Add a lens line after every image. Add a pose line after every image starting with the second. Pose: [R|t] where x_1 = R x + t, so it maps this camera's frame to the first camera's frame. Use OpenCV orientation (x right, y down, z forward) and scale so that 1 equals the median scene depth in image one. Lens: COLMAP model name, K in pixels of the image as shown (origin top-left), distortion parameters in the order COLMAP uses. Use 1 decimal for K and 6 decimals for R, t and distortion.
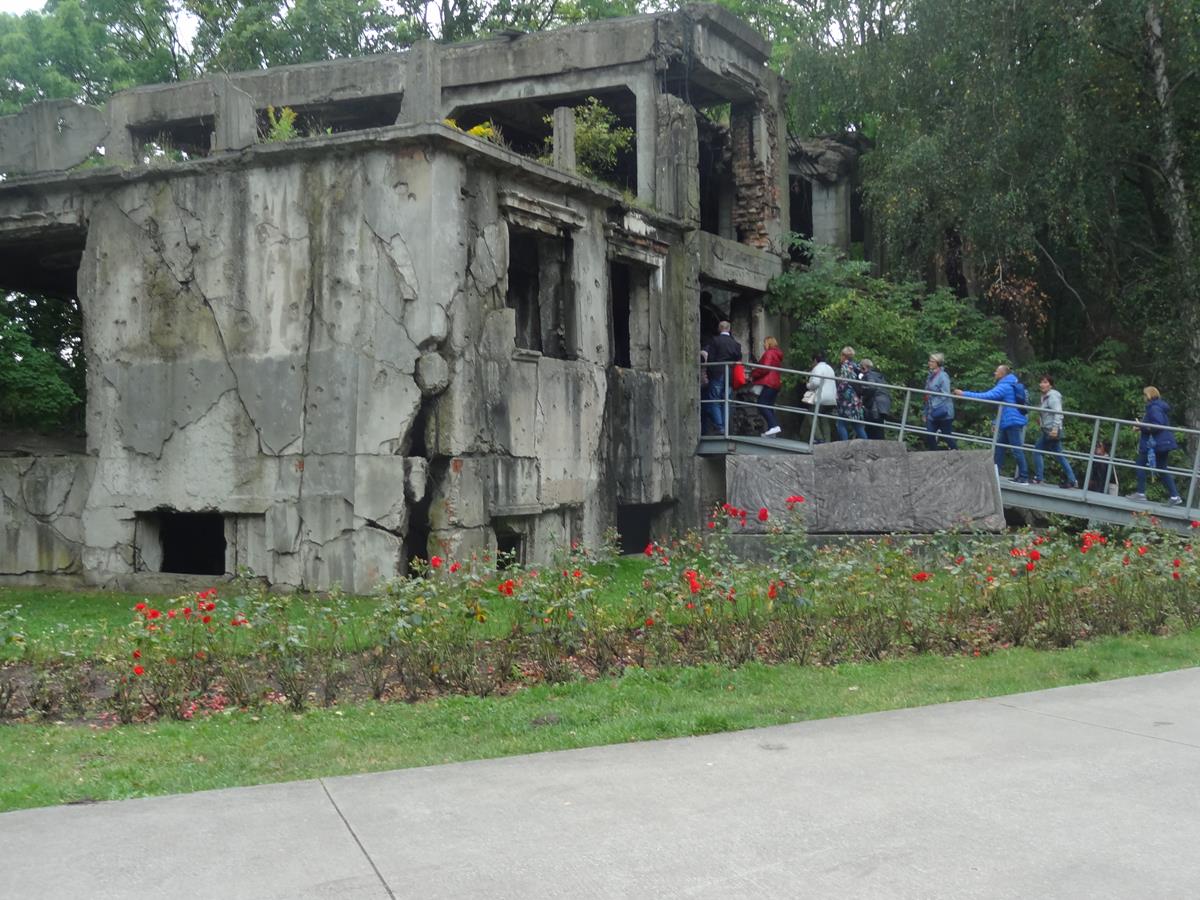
lens RADIAL K [[1413.9, 0, 596.0], [0, 1413.9, 444.9], [0, 0, 1]] dist [0.023634, 0.000000]
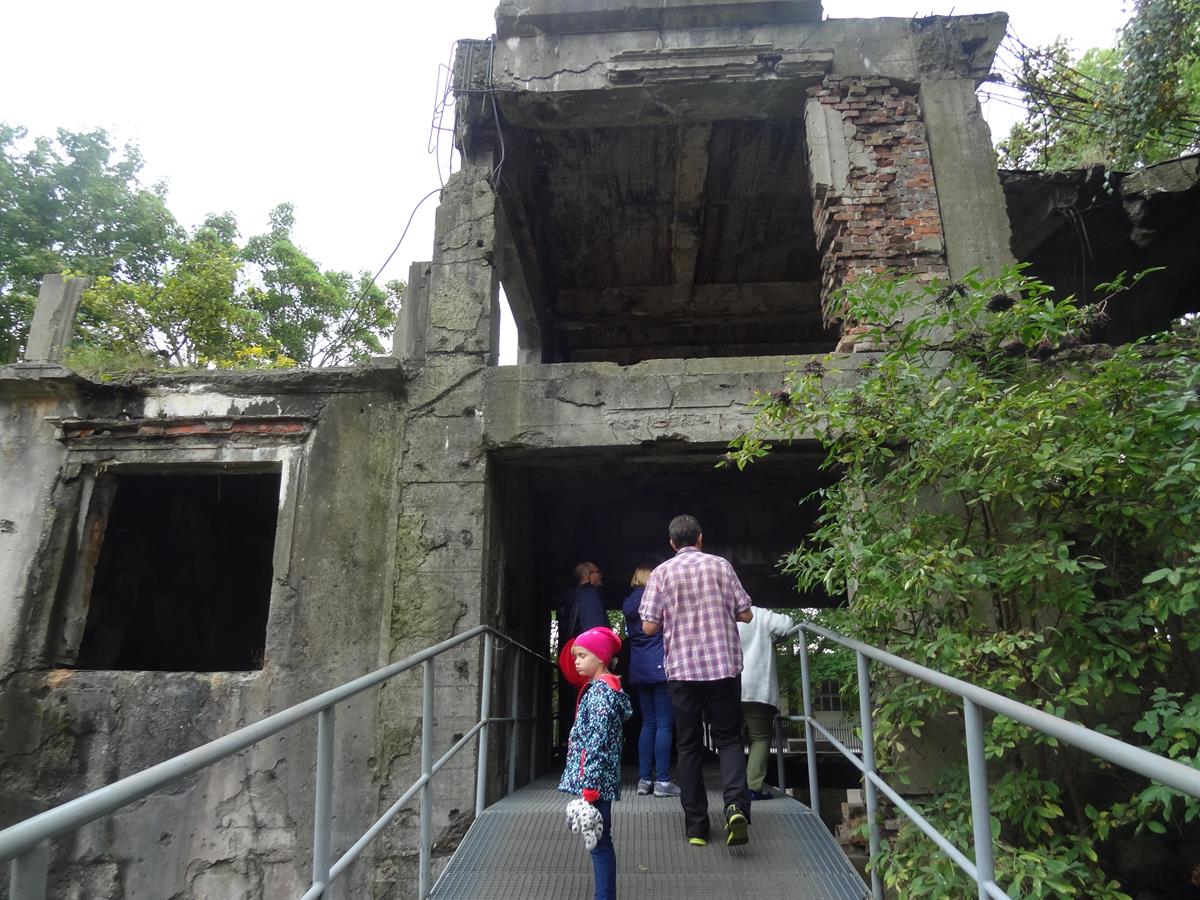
lens RADIAL K [[840.8, 0, 599.6], [0, 840.8, 449.2], [0, 0, 1]] dist [-0.002142, 0.004526]
pose [[0.420353, -0.268883, -0.866606, 0.438401], [0.017464, 0.957305, -0.288553, -0.045373], [0.907193, 0.106160, 0.407101, 1.169105]]
